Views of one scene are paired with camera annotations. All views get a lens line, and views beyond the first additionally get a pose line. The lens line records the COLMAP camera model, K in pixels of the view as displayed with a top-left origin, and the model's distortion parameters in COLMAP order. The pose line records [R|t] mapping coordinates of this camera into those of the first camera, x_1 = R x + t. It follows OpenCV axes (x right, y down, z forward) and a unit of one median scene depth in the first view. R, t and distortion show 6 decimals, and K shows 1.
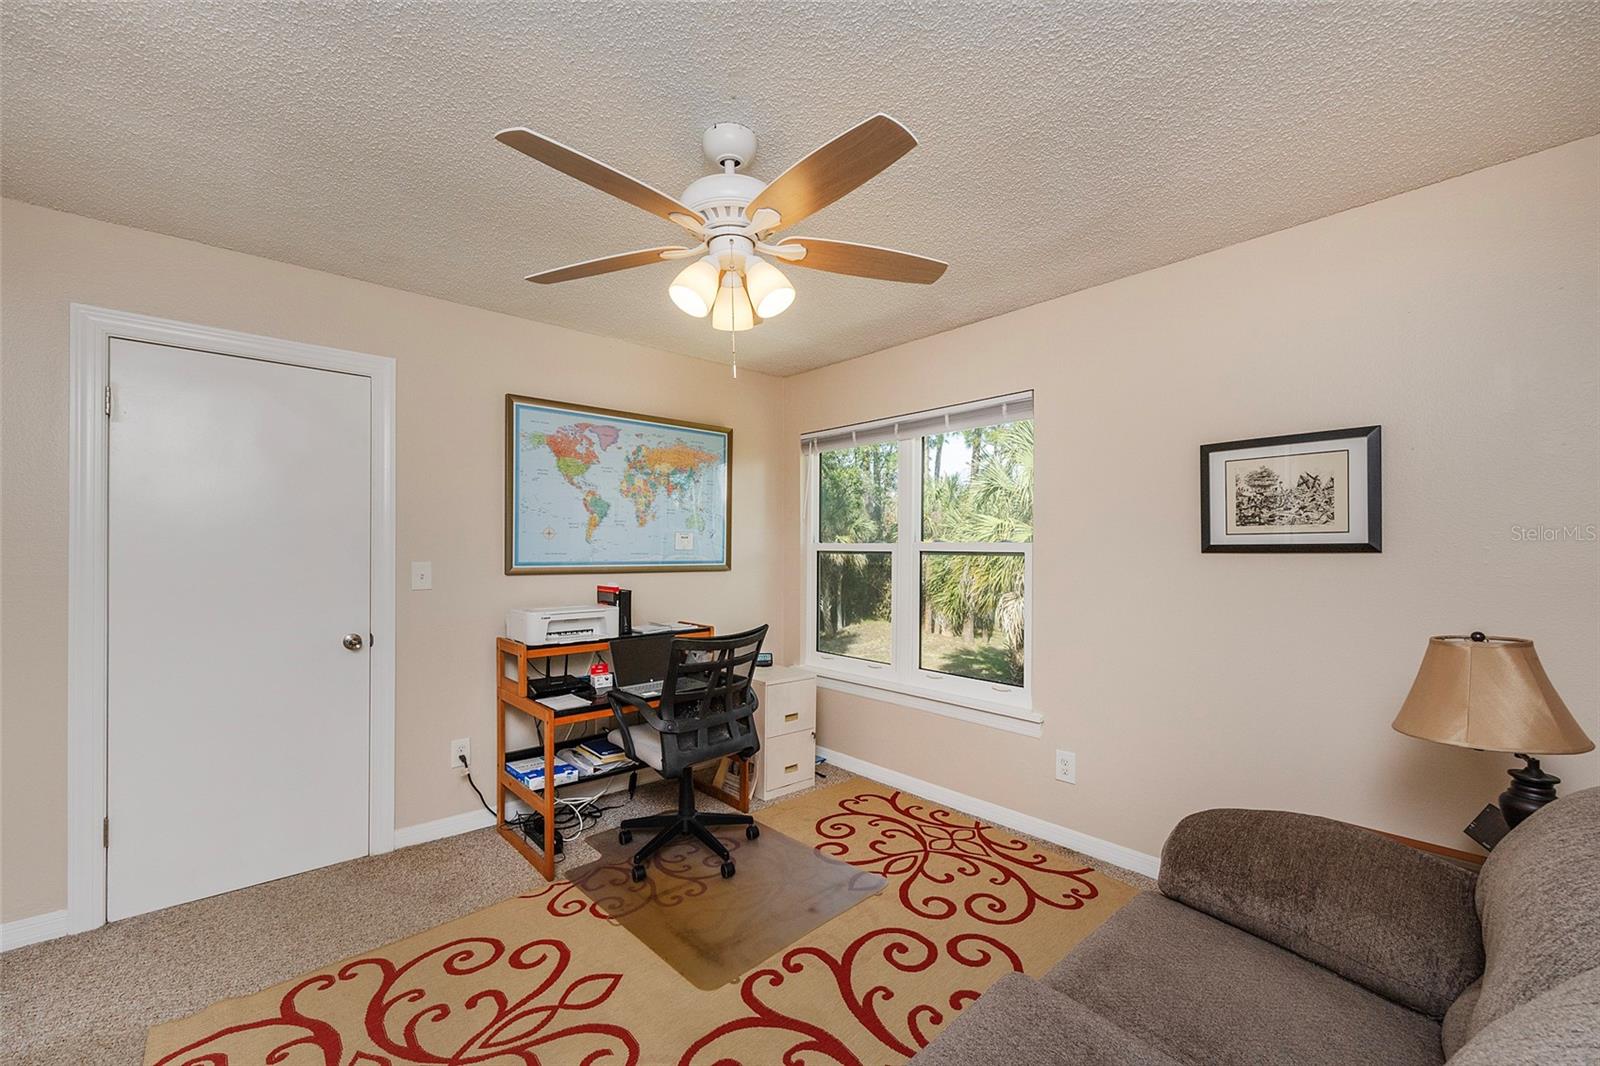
lens RADIAL K [[659.9, 0, 792.4], [0, 659.9, 545.1], [0, 0, 1]] dist [0.000300, -0.000050]
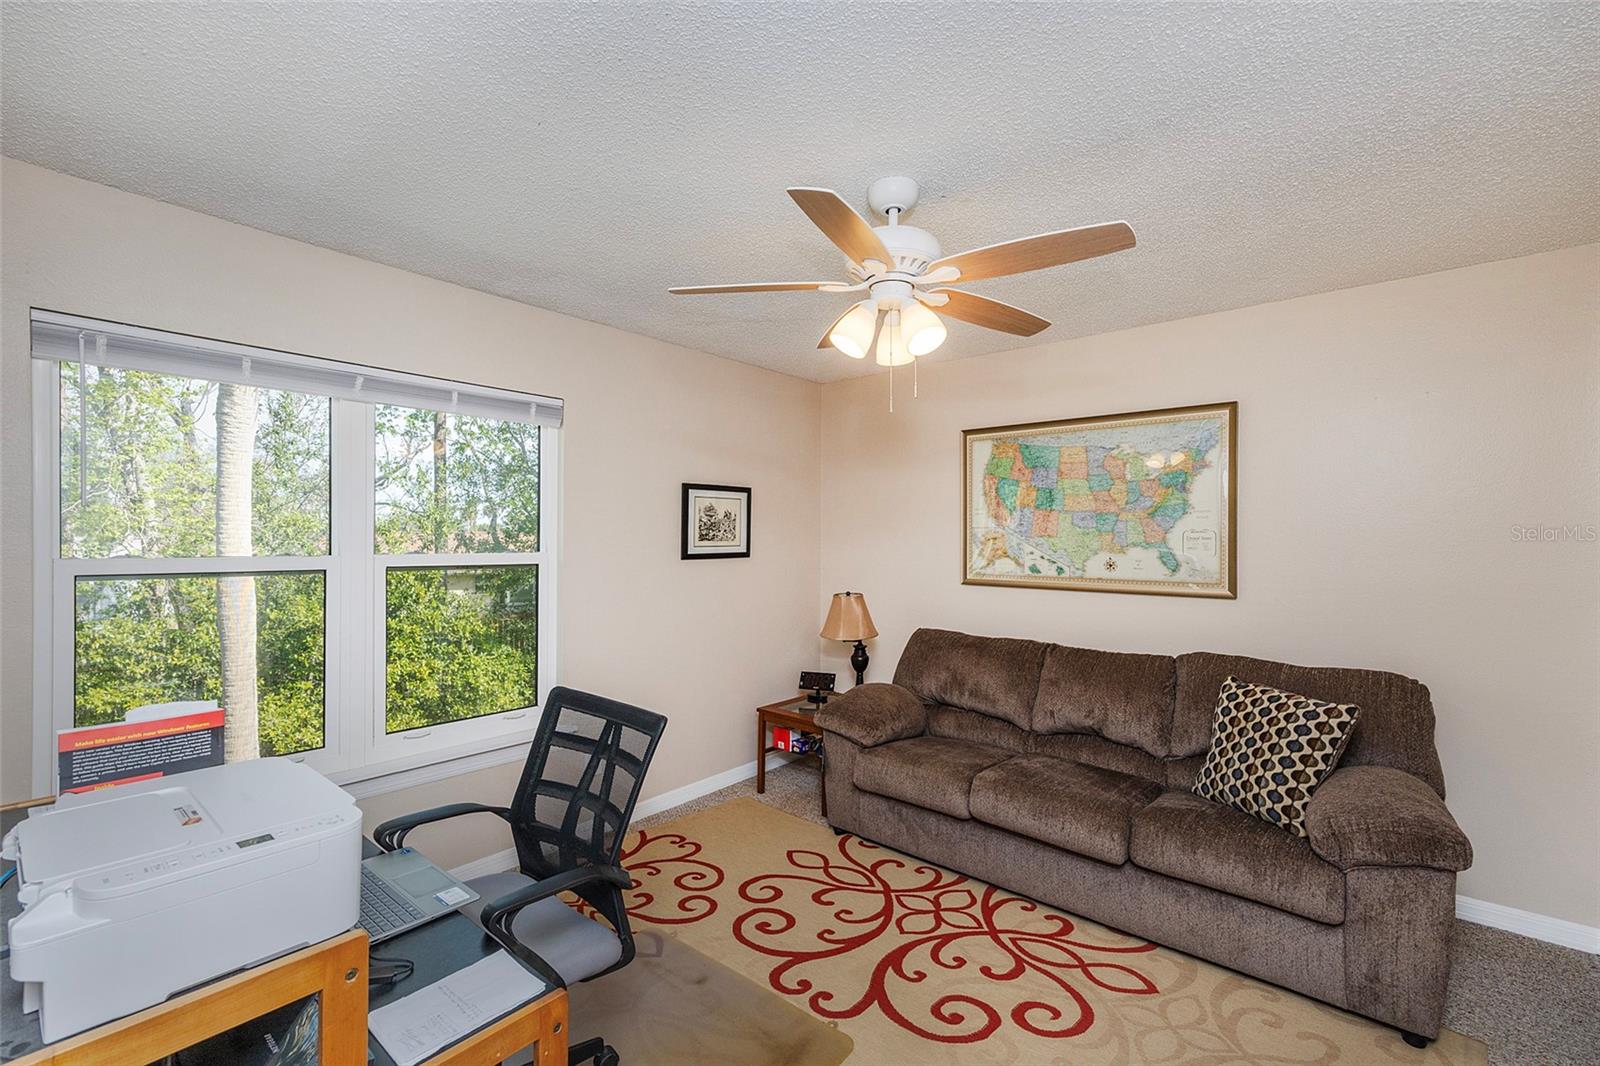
lens RADIAL K [[678.5, 0, 816.1], [0, 678.5, 537.6], [0, 0, 1]] dist [0.000495, 0.000121]
pose [[-0.160777, -0.000269, 0.986991, -0.899871], [-0.007420, 0.999972, -0.000937, -0.038435], [-0.986963, -0.007474, -0.160774, 1.013862]]
